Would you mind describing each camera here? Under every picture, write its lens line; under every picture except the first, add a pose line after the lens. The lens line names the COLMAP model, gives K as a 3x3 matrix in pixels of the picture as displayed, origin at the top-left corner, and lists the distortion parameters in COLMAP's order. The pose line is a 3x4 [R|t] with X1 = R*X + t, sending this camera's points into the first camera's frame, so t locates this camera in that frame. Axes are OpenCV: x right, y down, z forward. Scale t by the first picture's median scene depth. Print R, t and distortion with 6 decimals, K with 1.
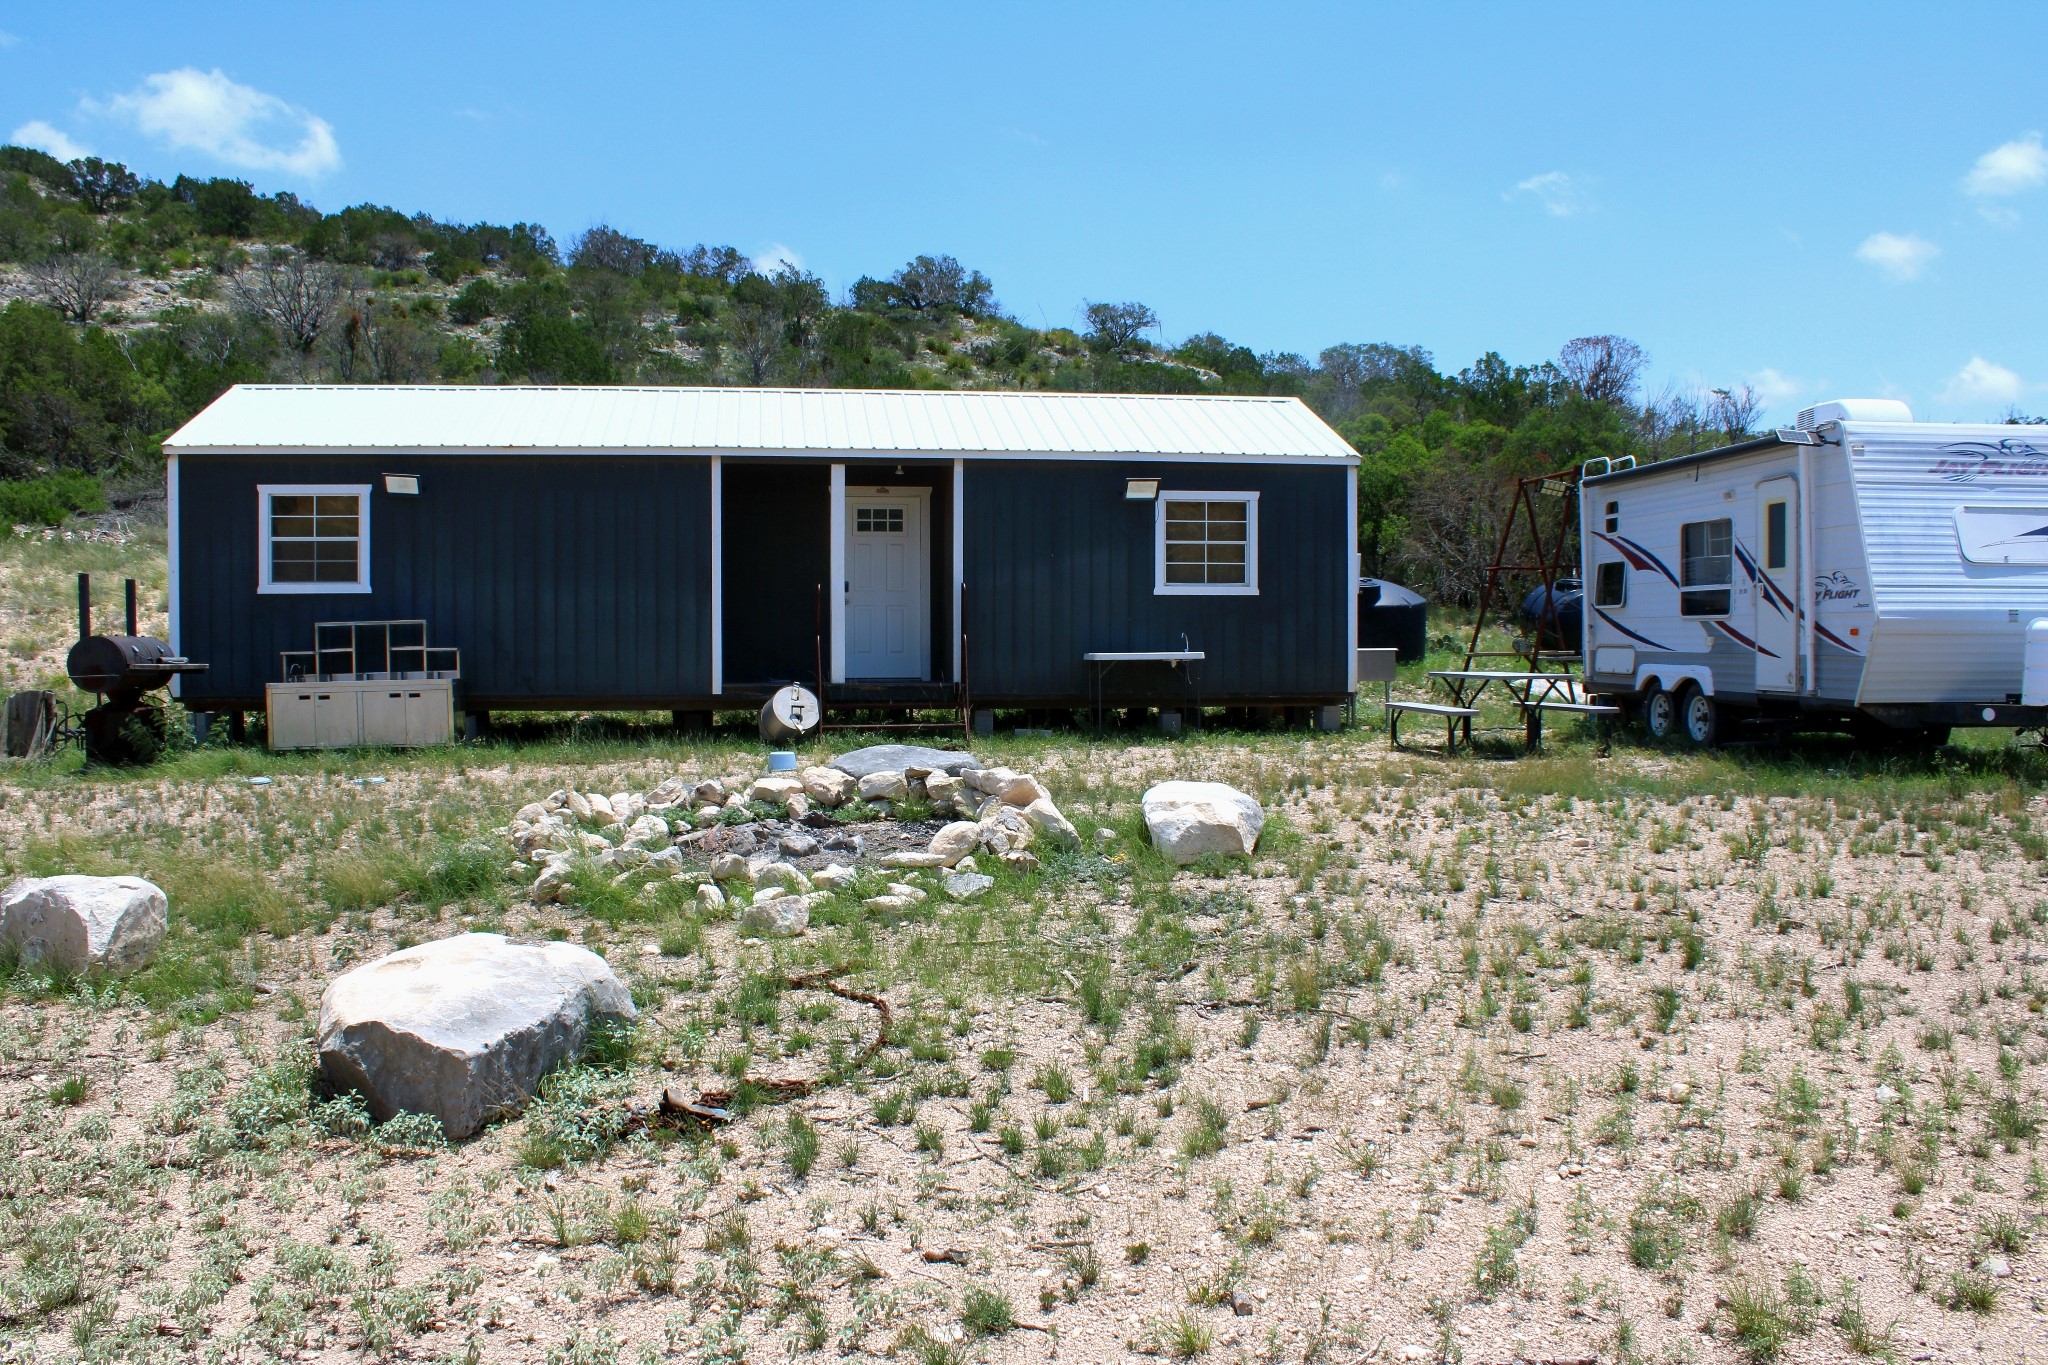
lens RADIAL K [[1751.0, 0, 1024.0], [0, 1751.0, 682.5], [0, 0, 1]] dist [-0.193799, 0.211471]
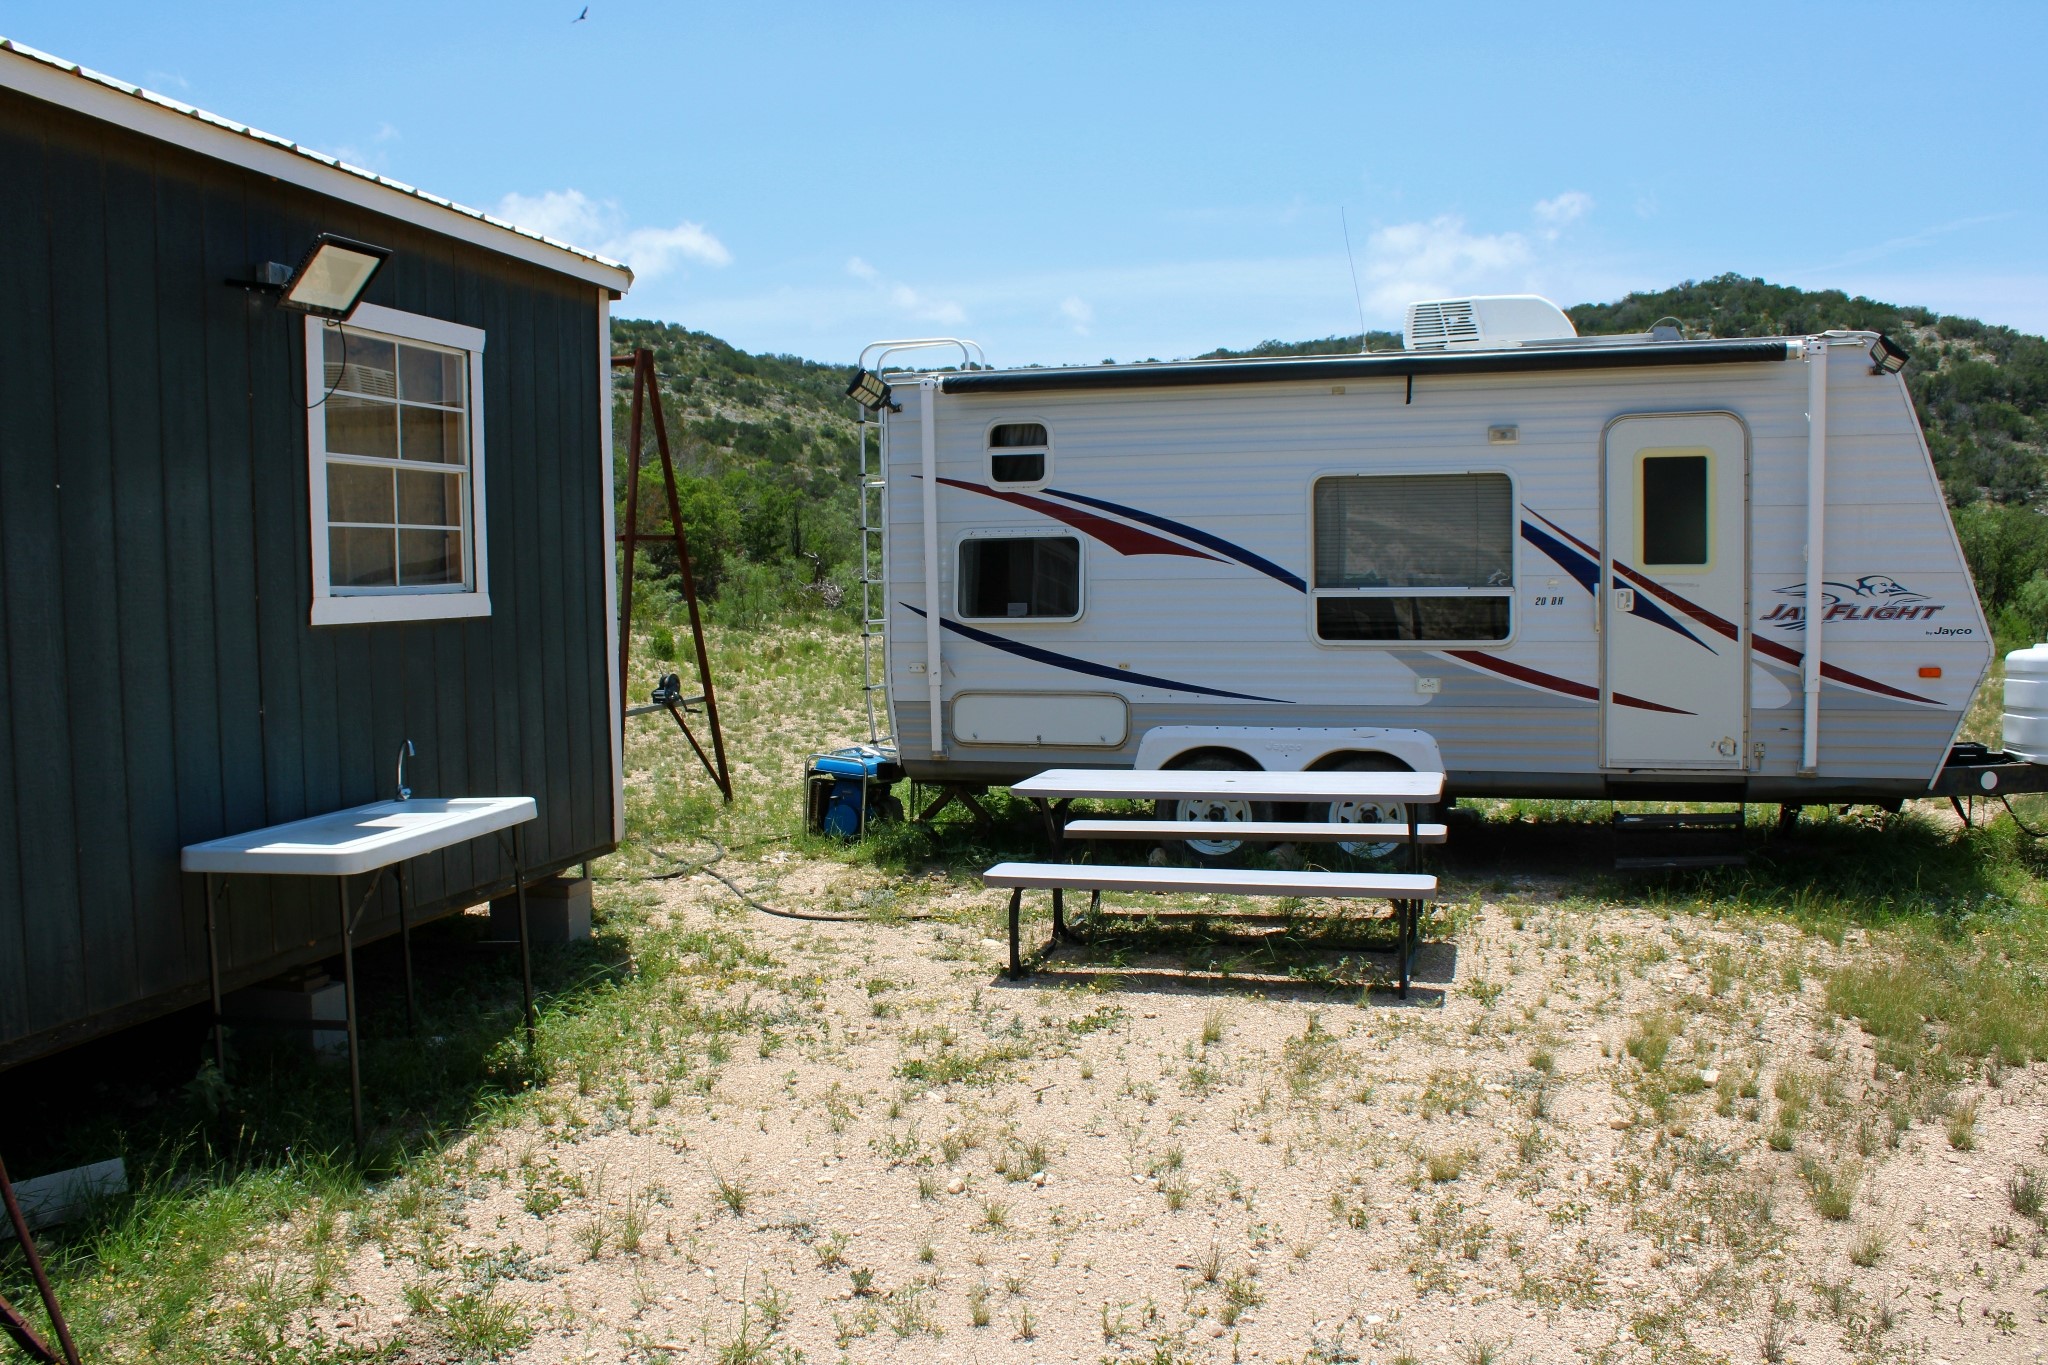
lens RADIAL K [[1751.0, 0, 1024.0], [0, 1751.0, 682.5], [0, 0, 1]] dist [-0.193799, 0.211471]
pose [[0.371742, -0.060511, 0.926362, -0.167036], [0.038084, 0.998027, 0.049909, -0.053327], [-0.927555, 0.016726, 0.373313, 0.815885]]
